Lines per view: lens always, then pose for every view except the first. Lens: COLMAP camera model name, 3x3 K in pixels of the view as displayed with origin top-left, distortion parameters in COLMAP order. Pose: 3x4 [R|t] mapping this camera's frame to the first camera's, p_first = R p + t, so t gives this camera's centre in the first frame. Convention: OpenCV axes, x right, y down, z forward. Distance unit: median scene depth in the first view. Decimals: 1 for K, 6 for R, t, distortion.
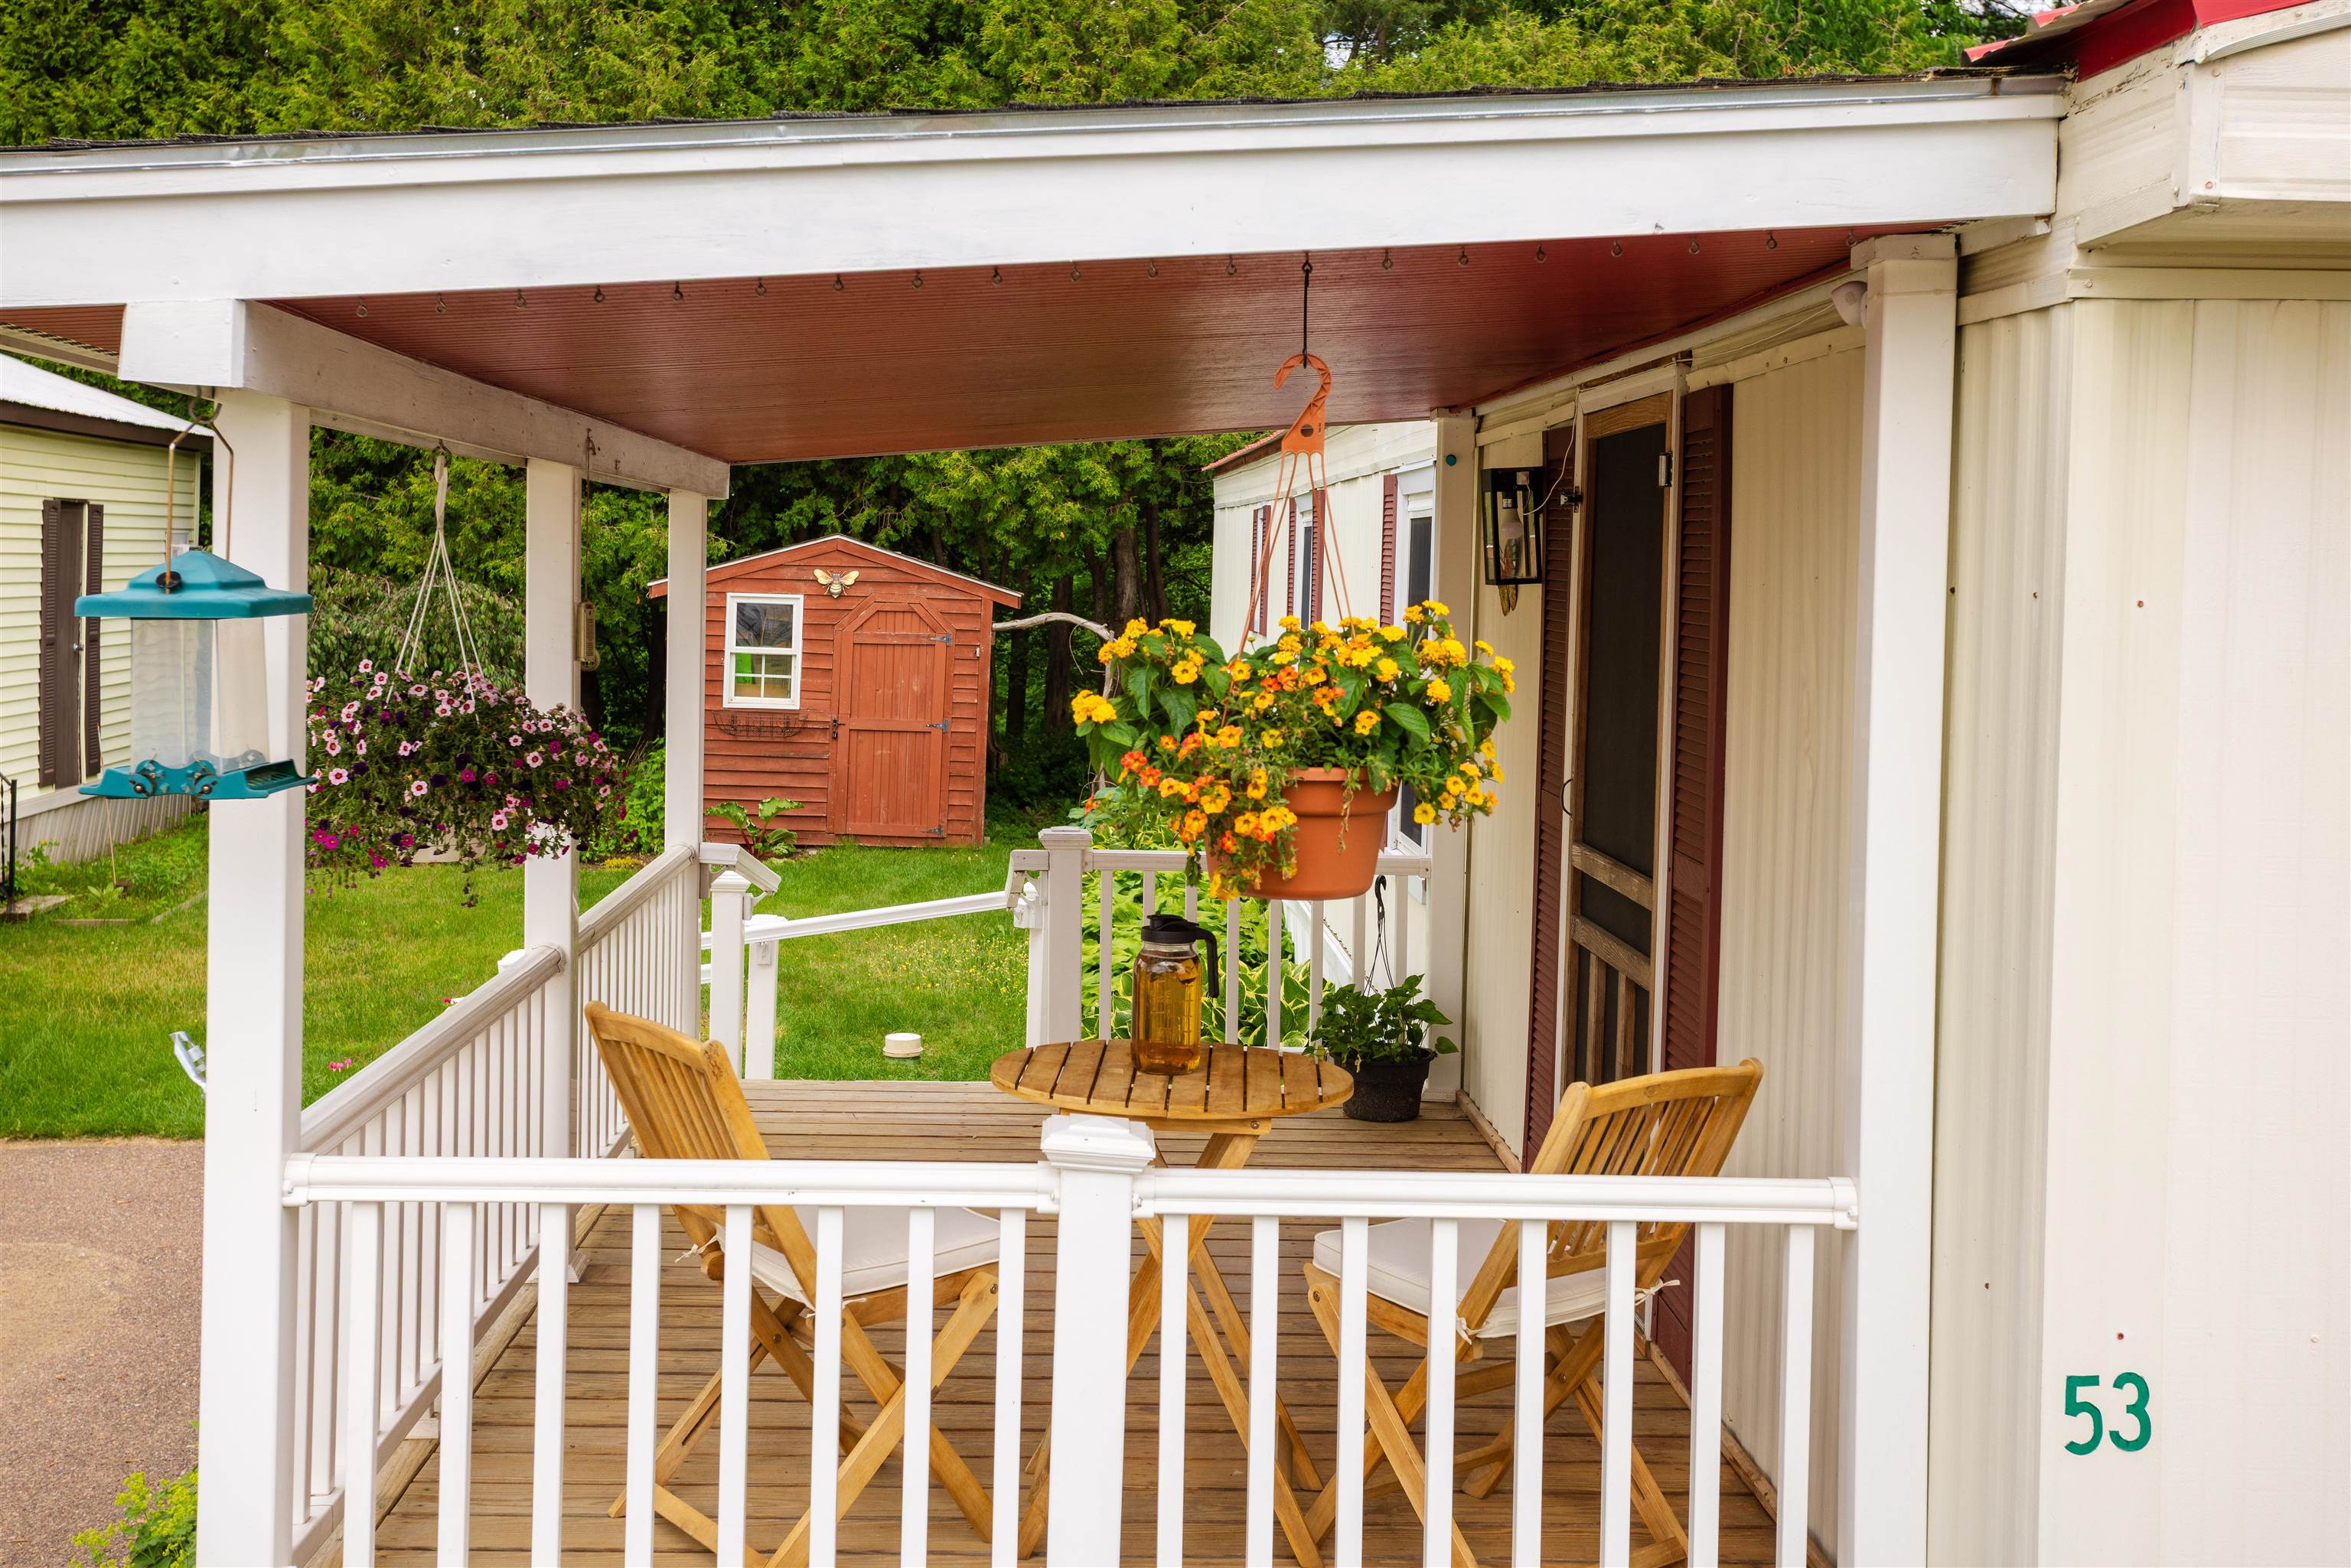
lens RADIAL K [[2746.4, 0, 1170.6], [0, 2746.4, 648.3], [0, 0, 1]] dist [0.055859, 0.000000]
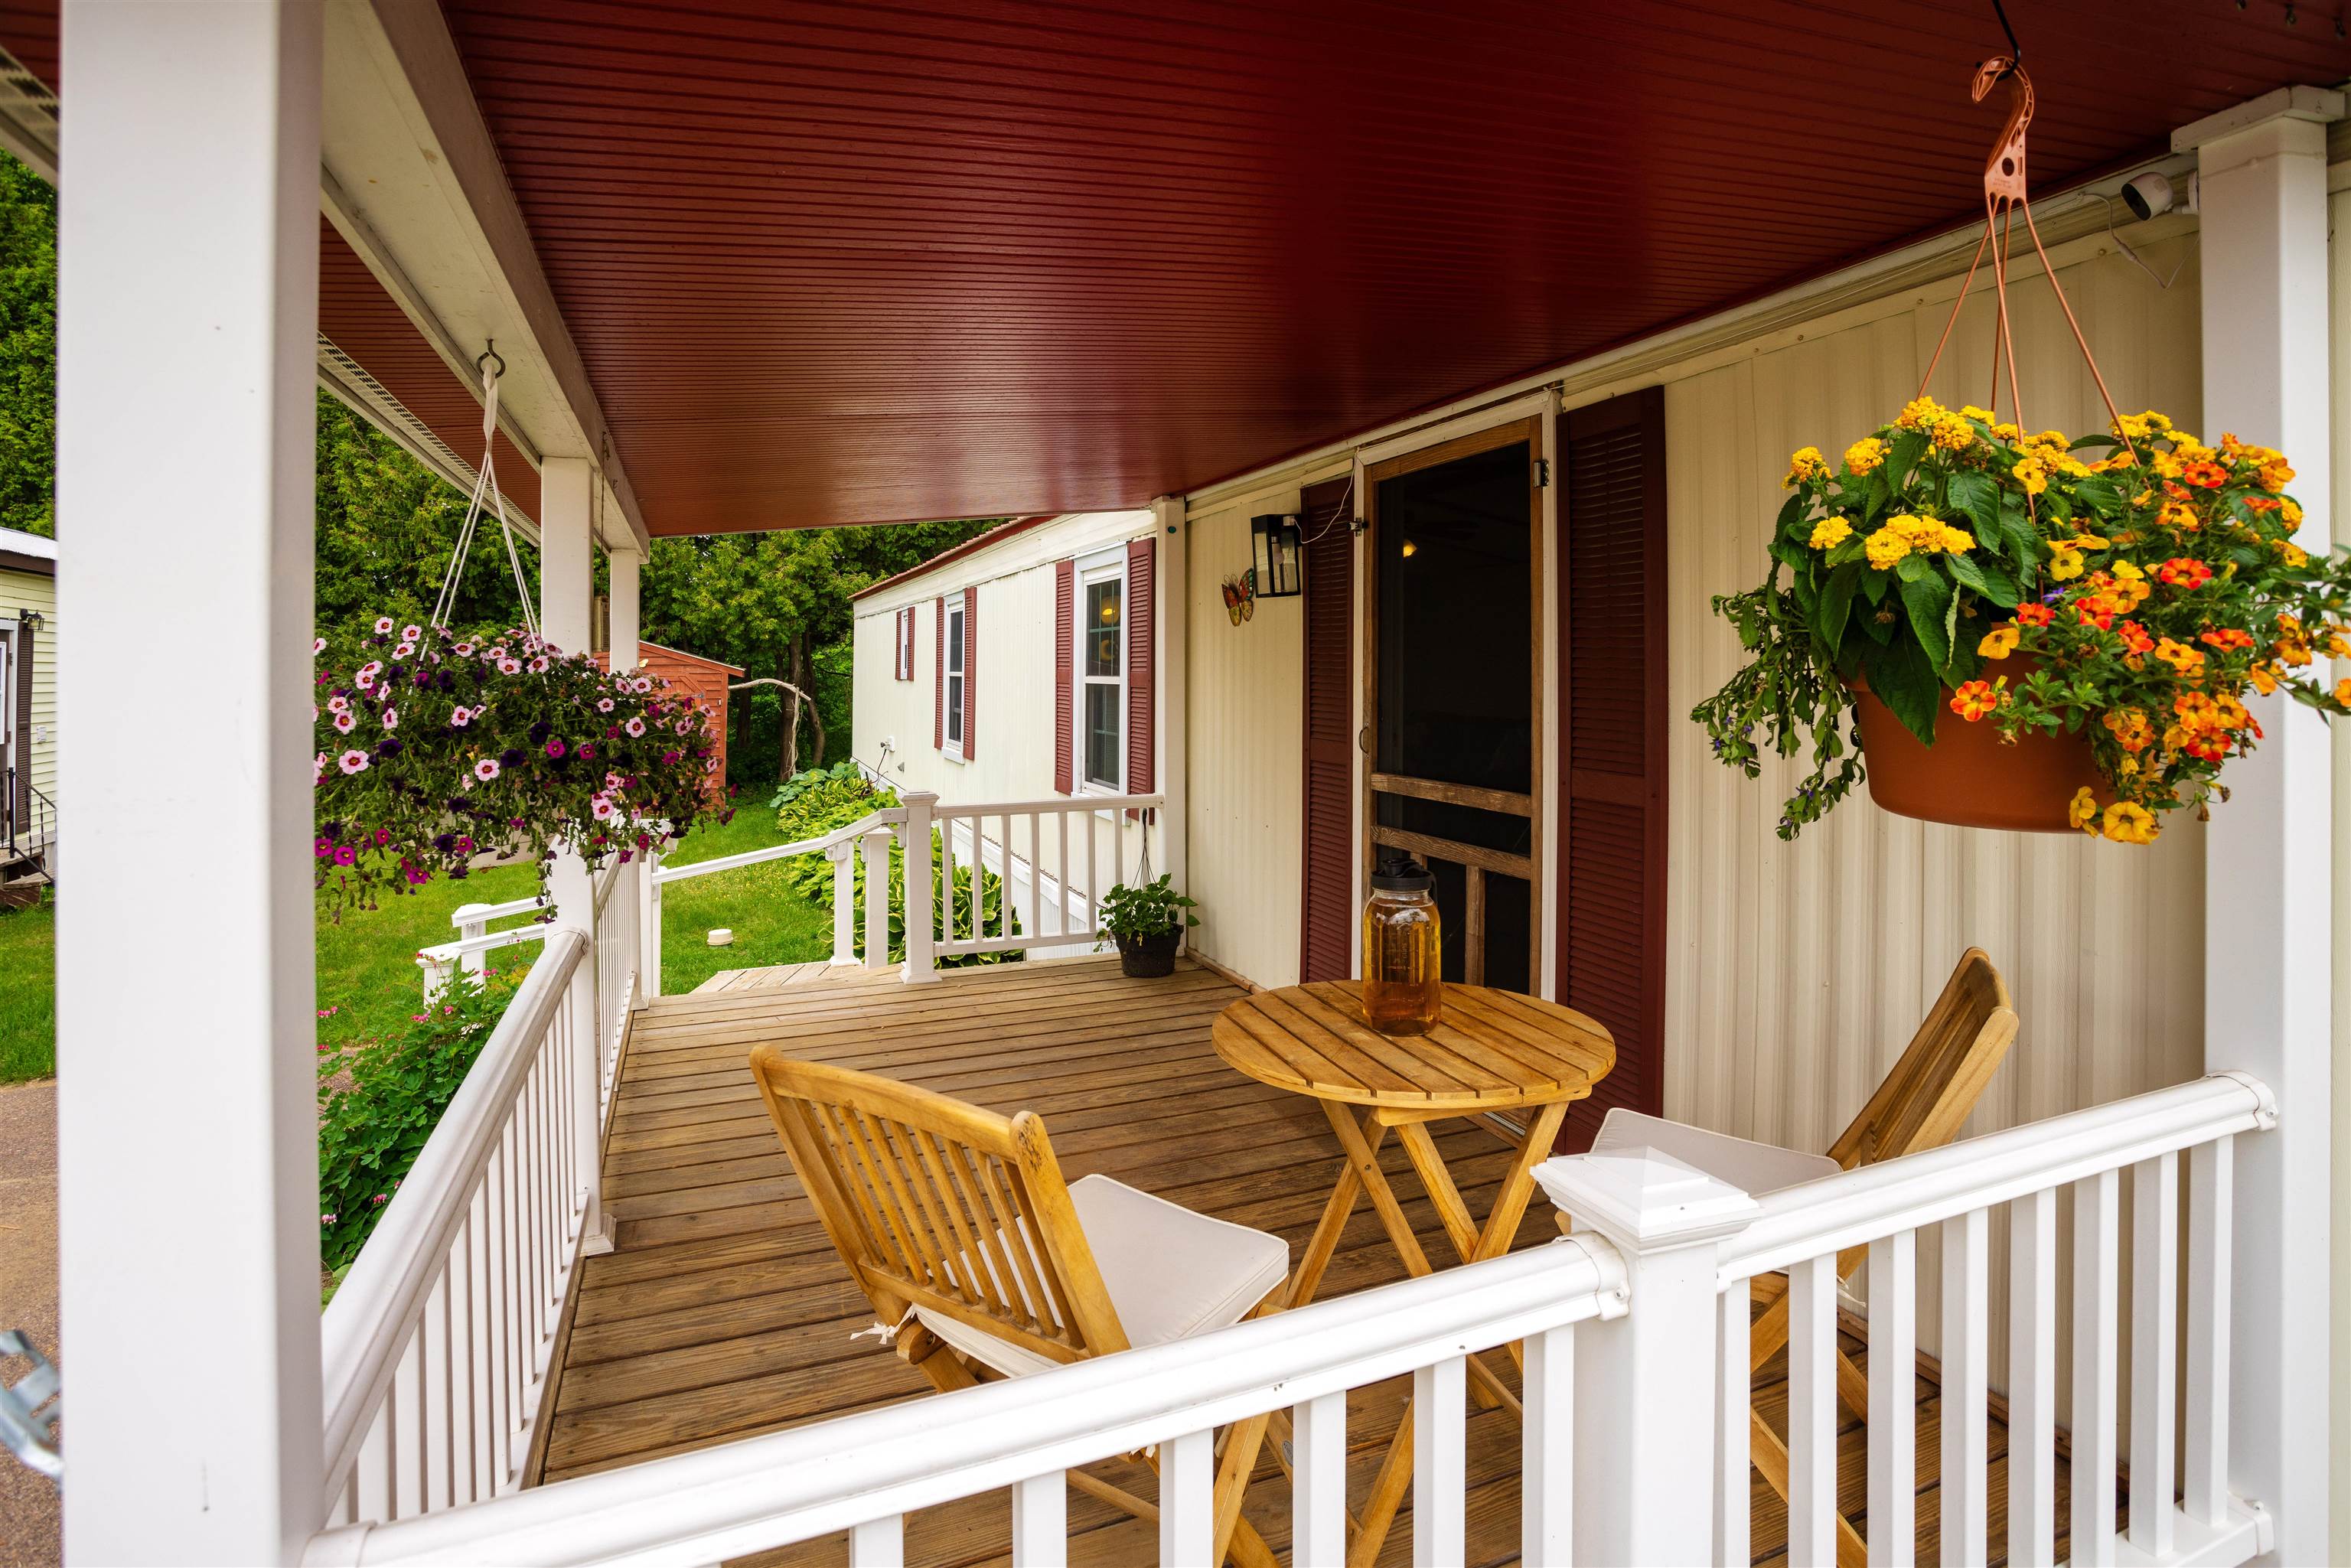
lens RADIAL K [[1233.4, 0, 1182.7], [0, 1233.4, 651.1], [0, 0, 1]] dist [-0.038534, 0.018244]
pose [[0.944838, -0.028686, 0.326279, -0.072830], [0.042409, 0.998486, -0.035020, 0.013857], [-0.324781, 0.046925, 0.944624, 0.228849]]
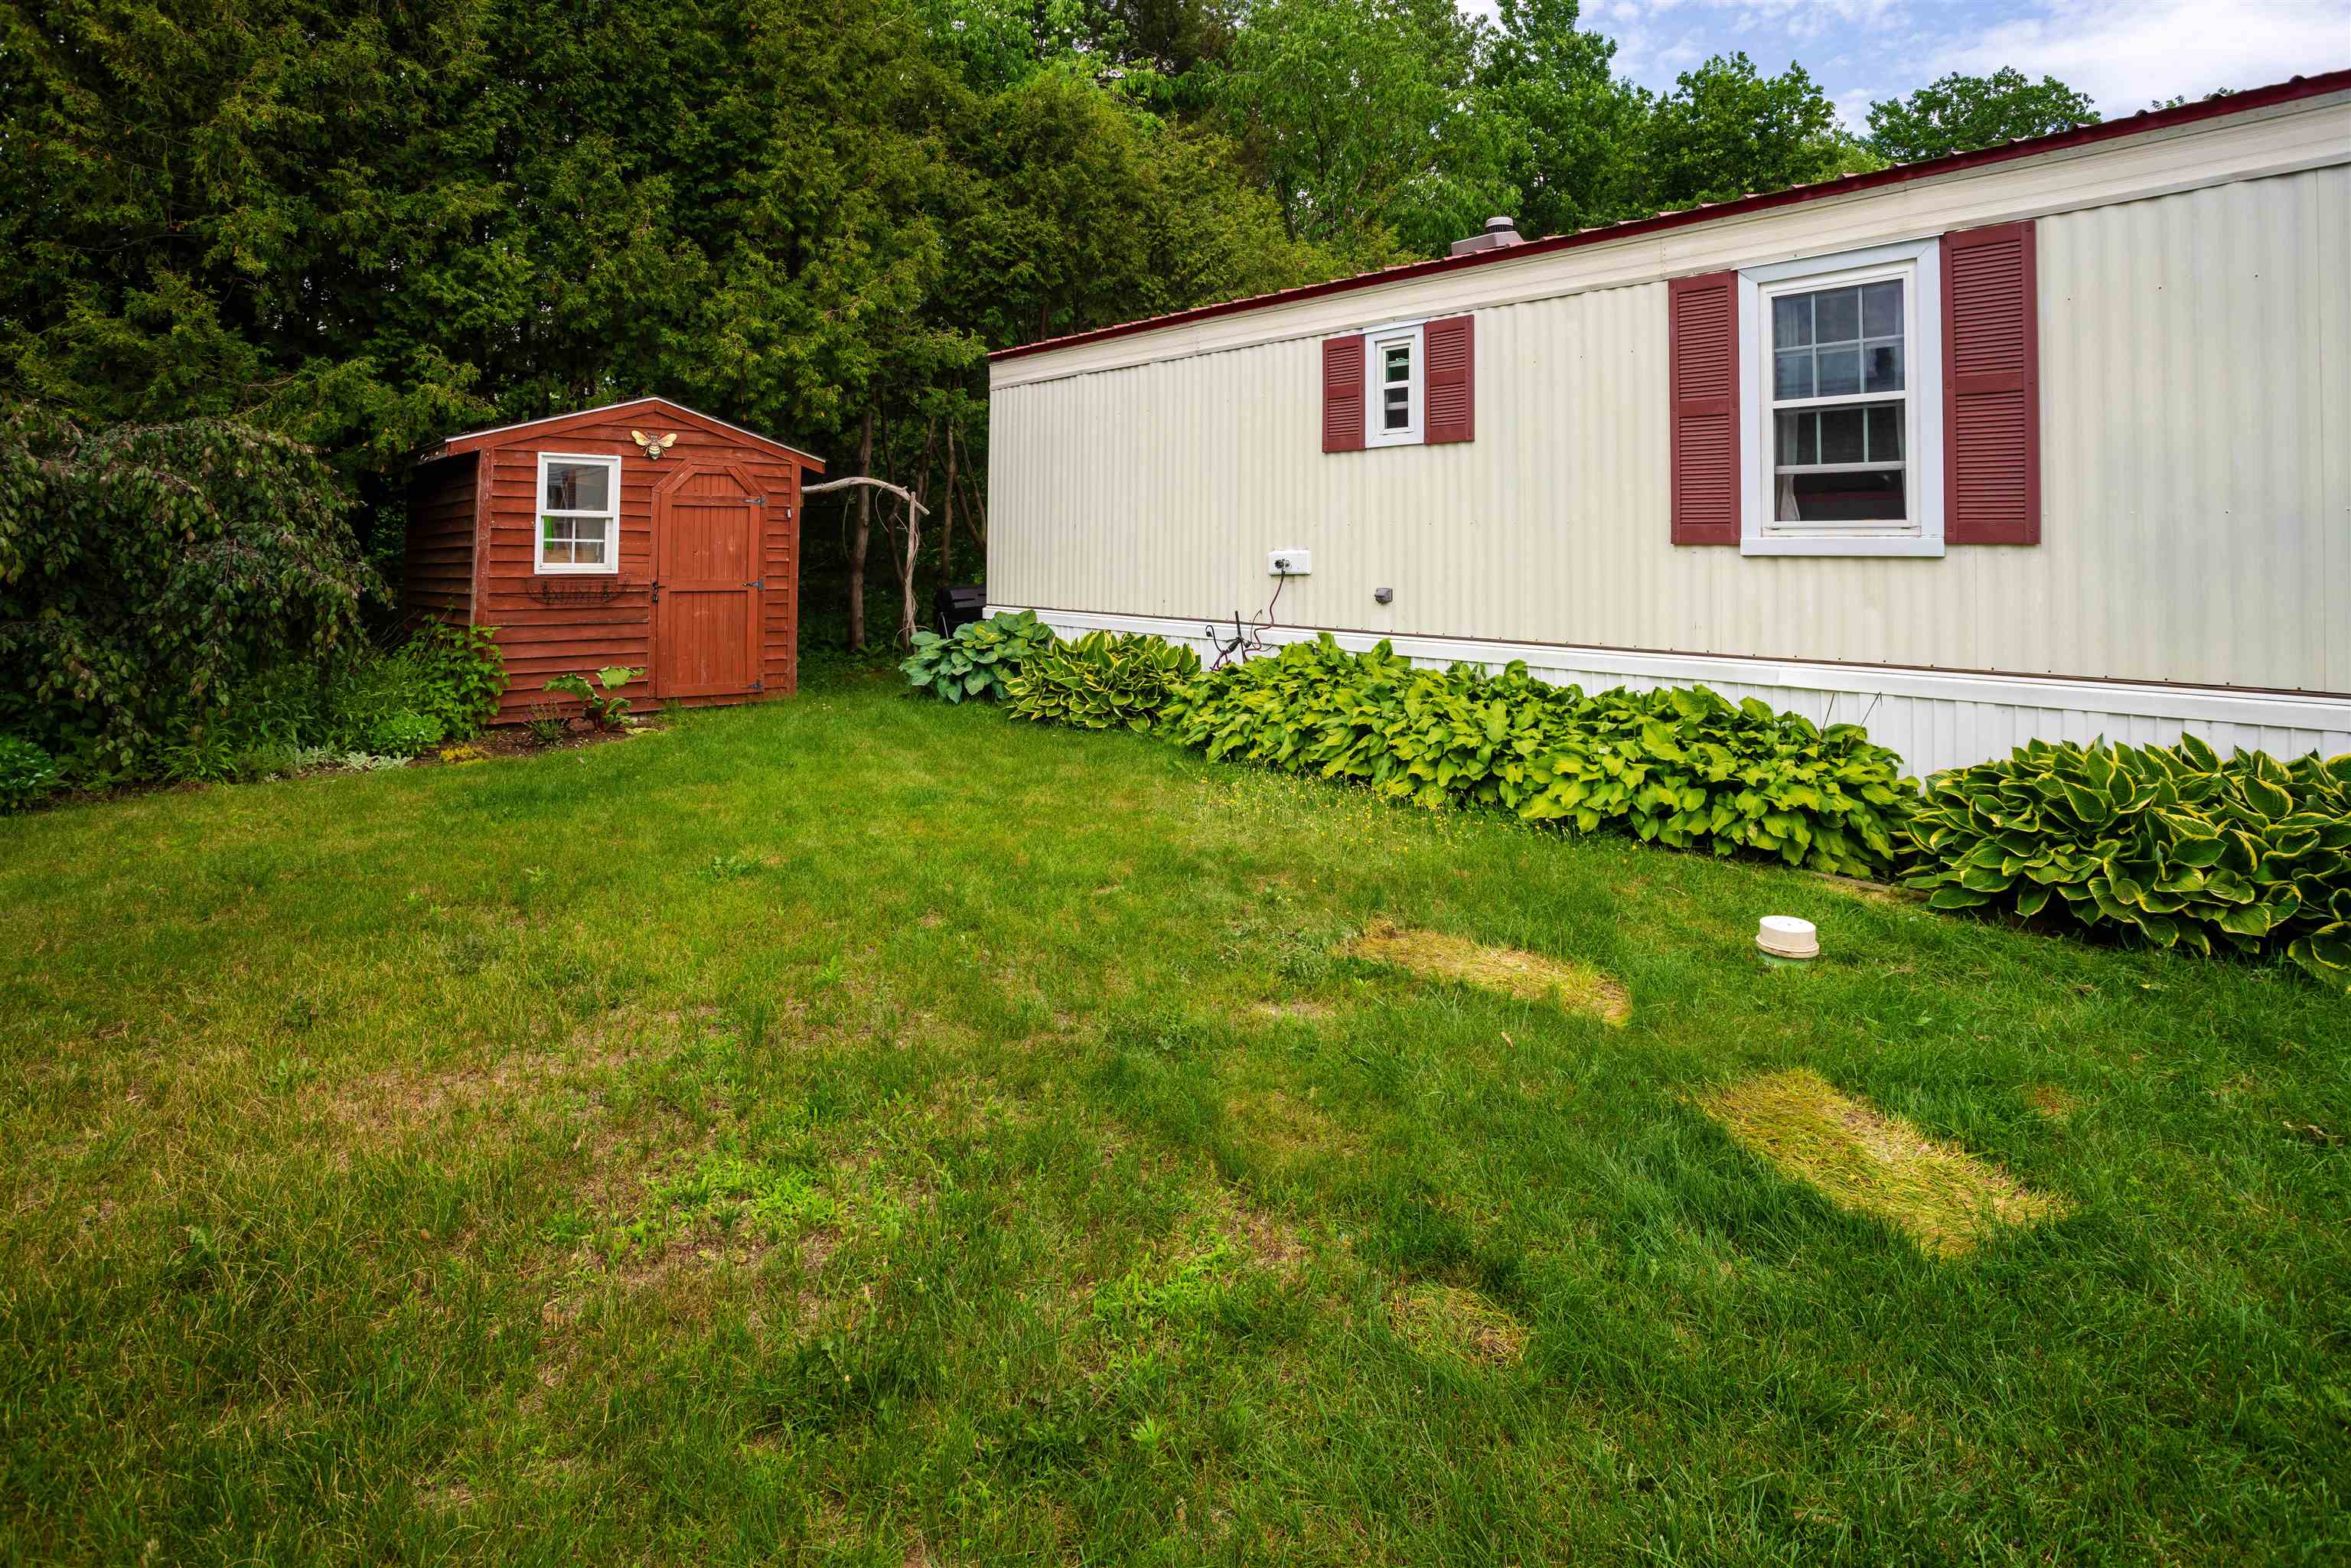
lens RADIAL K [[1233.4, 0, 1171.6], [0, 1233.4, 510.4], [0, 0, 1]] dist [-0.038534, 0.018244]
pose [[0.771804, -0.007756, 0.635813, -0.412549], [0.042951, 0.998278, -0.039960, 0.040738], [-0.634408, 0.058151, 0.770808, 0.851384]]
